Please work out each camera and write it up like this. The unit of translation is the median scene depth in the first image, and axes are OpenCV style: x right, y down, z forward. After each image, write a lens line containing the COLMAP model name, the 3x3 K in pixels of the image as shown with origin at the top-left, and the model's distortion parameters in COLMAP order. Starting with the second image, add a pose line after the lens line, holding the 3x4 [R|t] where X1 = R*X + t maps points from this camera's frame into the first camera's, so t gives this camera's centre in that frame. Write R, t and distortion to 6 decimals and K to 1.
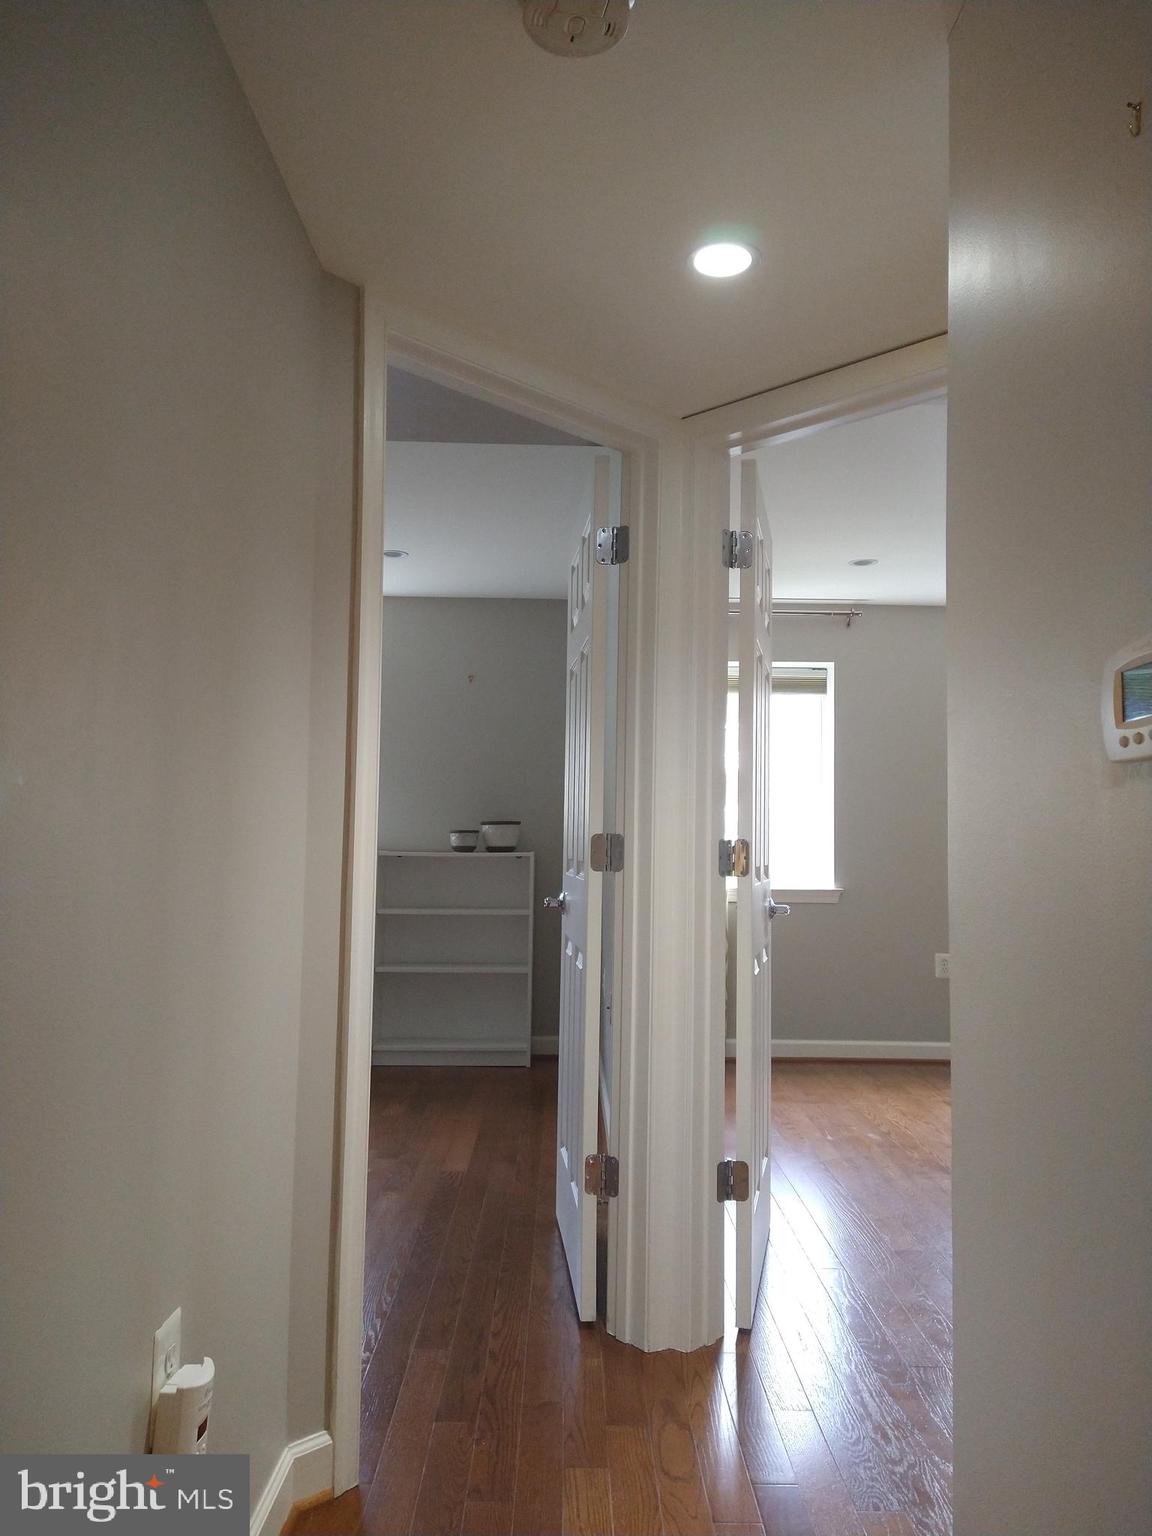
lens RADIAL K [[1124.1, 0, 581.2], [0, 1124.1, 770.2], [0, 0, 1]] dist [0.116517, -0.155707]
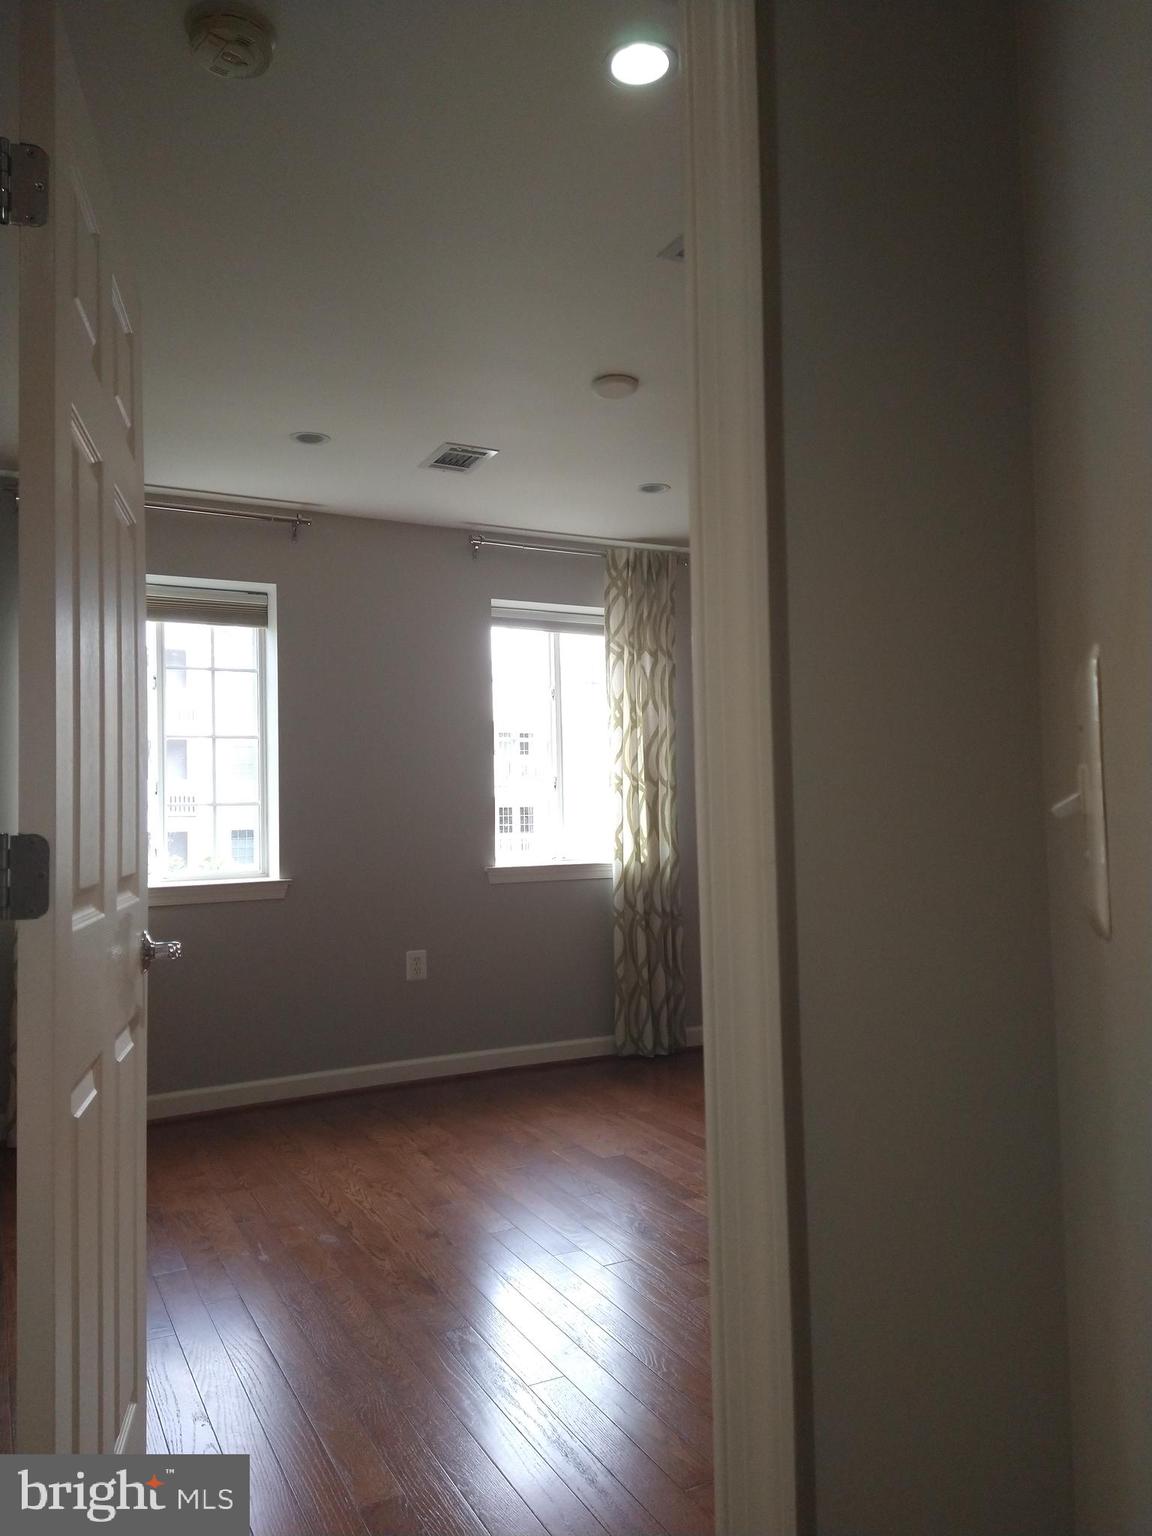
lens RADIAL K [[1124.1, 0, 581.2], [0, 1124.1, 770.2], [0, 0, 1]] dist [0.116517, -0.155707]
pose [[0.890954, -0.014185, 0.453871, 0.066754], [0.003447, 0.999694, 0.024478, 0.014754], [-0.454080, -0.020244, 0.890731, 0.258110]]
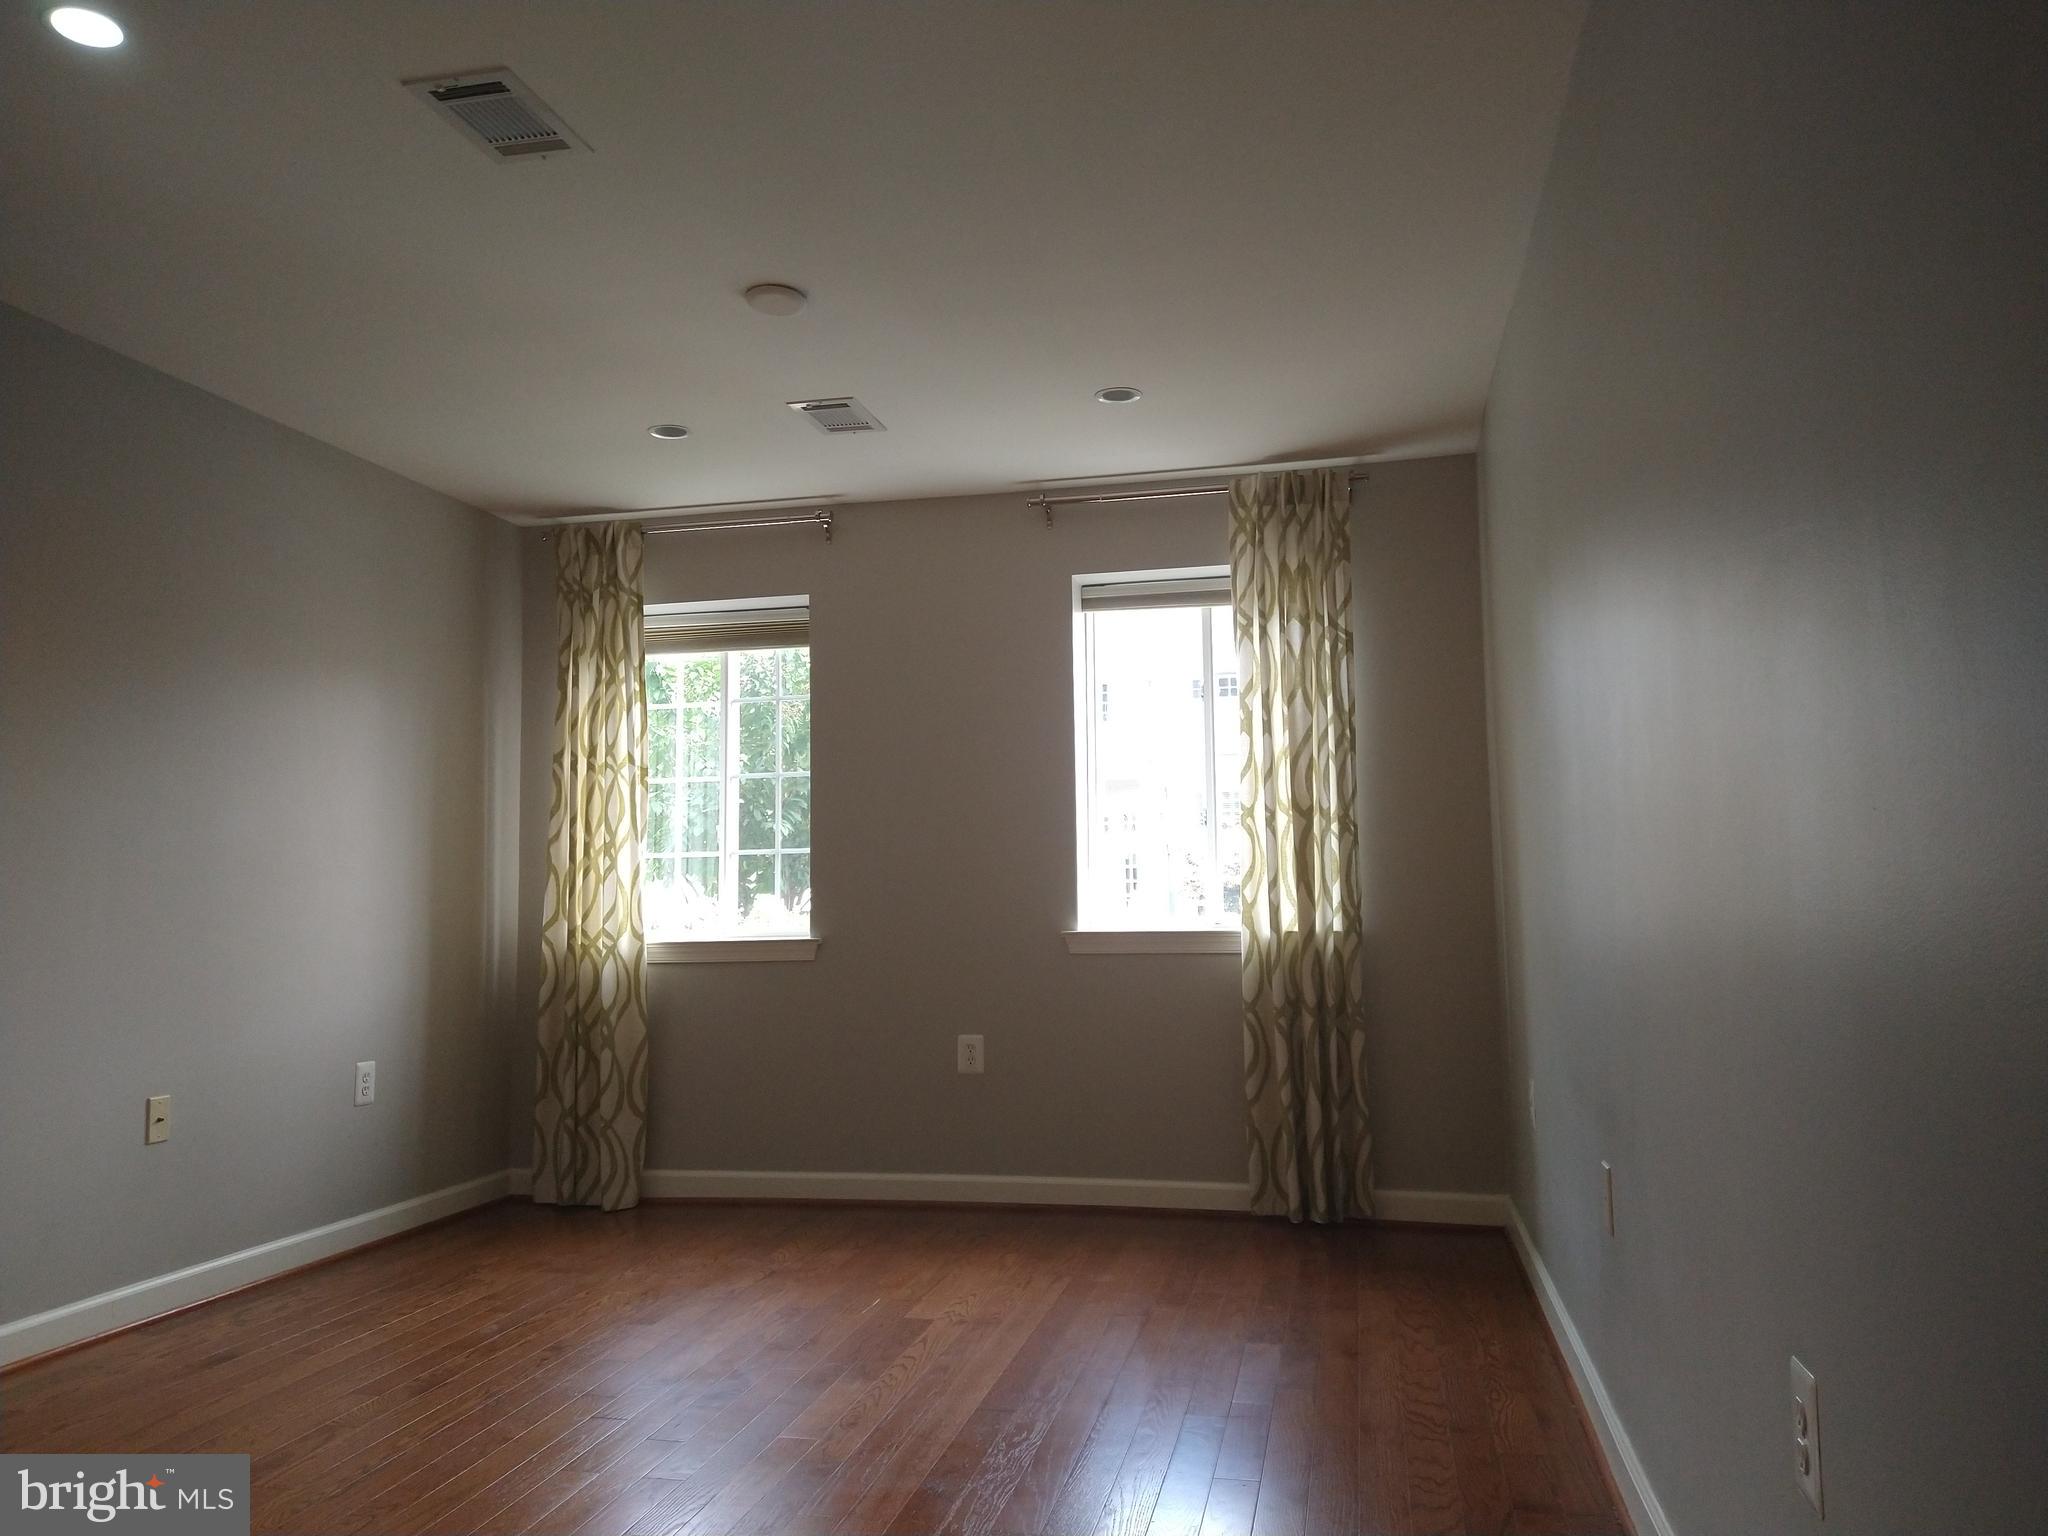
lens RADIAL K [[1498.8, 0, 1029.8], [0, 1498.8, 777.2], [0, 0, 1]] dist [0.116517, -0.155707]
pose [[0.974871, -0.049527, -0.217196, 0.622965], [0.045565, 0.998692, -0.023213, 0.043485], [0.218061, 0.012733, 0.975852, 0.204438]]
